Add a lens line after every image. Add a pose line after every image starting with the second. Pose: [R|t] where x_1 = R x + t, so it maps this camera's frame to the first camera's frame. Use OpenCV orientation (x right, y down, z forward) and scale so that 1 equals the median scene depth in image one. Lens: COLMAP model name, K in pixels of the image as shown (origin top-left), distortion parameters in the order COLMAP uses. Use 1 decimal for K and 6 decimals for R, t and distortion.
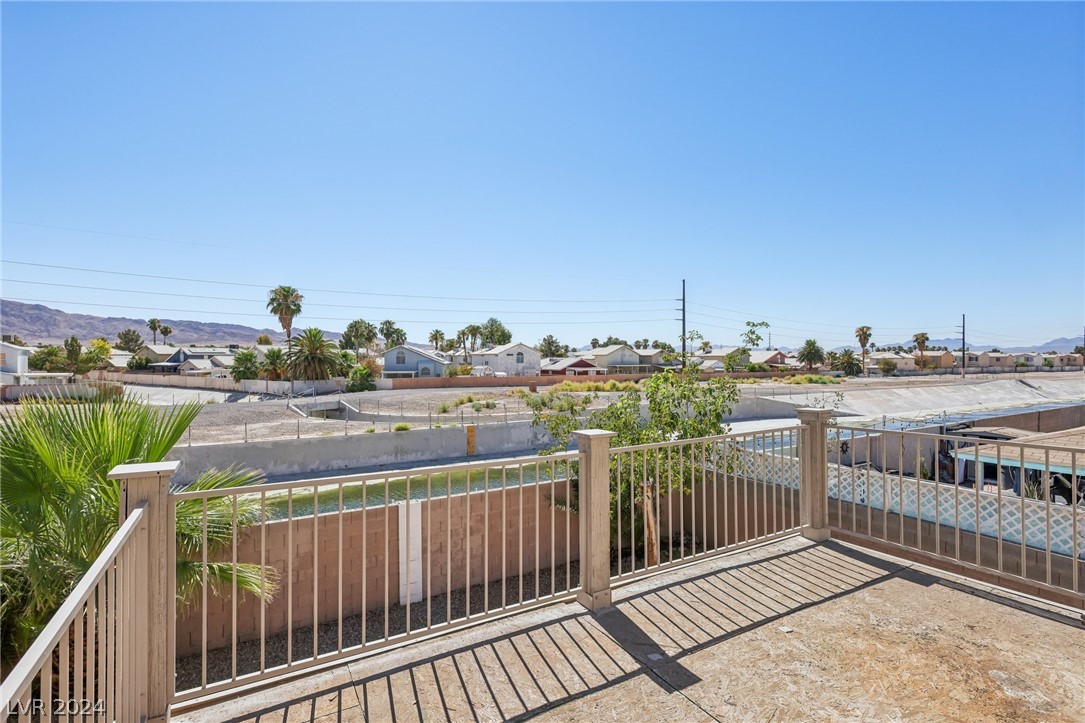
lens RADIAL K [[525.3, 0, 544.5], [0, 525.3, 355.0], [0, 0, 1]] dist [0.000958, -0.000360]
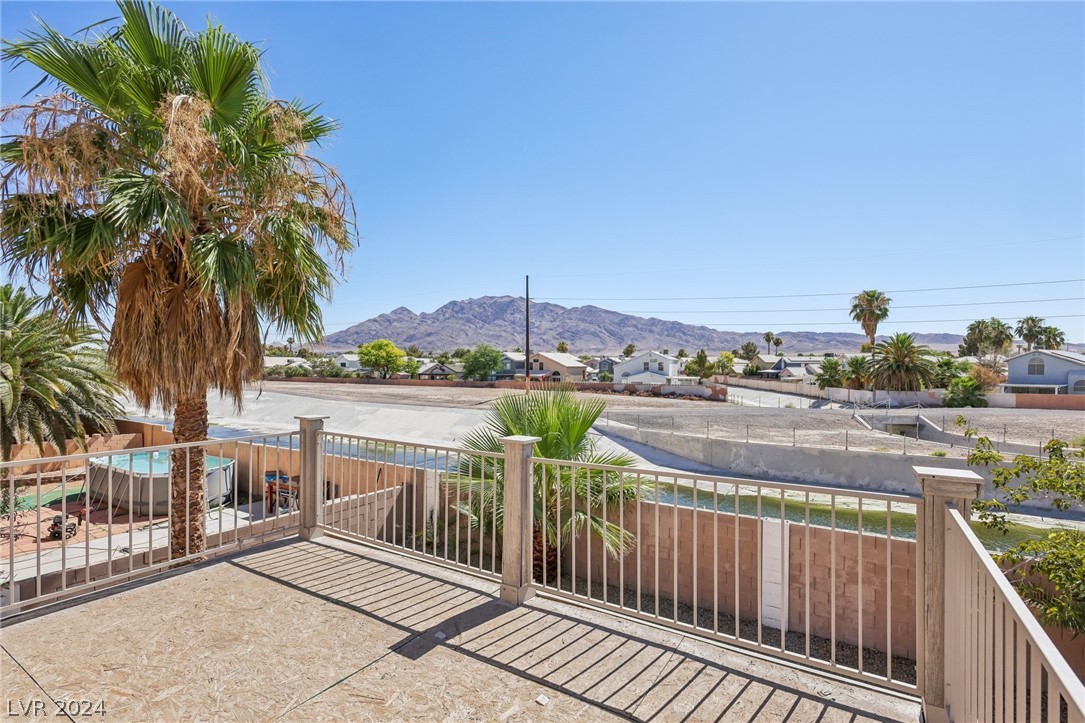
lens RADIAL K [[525.3, 0, 545.5], [0, 525.3, 365.2], [0, 0, 1]] dist [0.000958, -0.000360]
pose [[0.447181, 0.001826, -0.894442, 0.096732], [0.002227, 0.999993, 0.003155, -0.000363], [0.894441, -0.003403, 0.447173, 0.051706]]
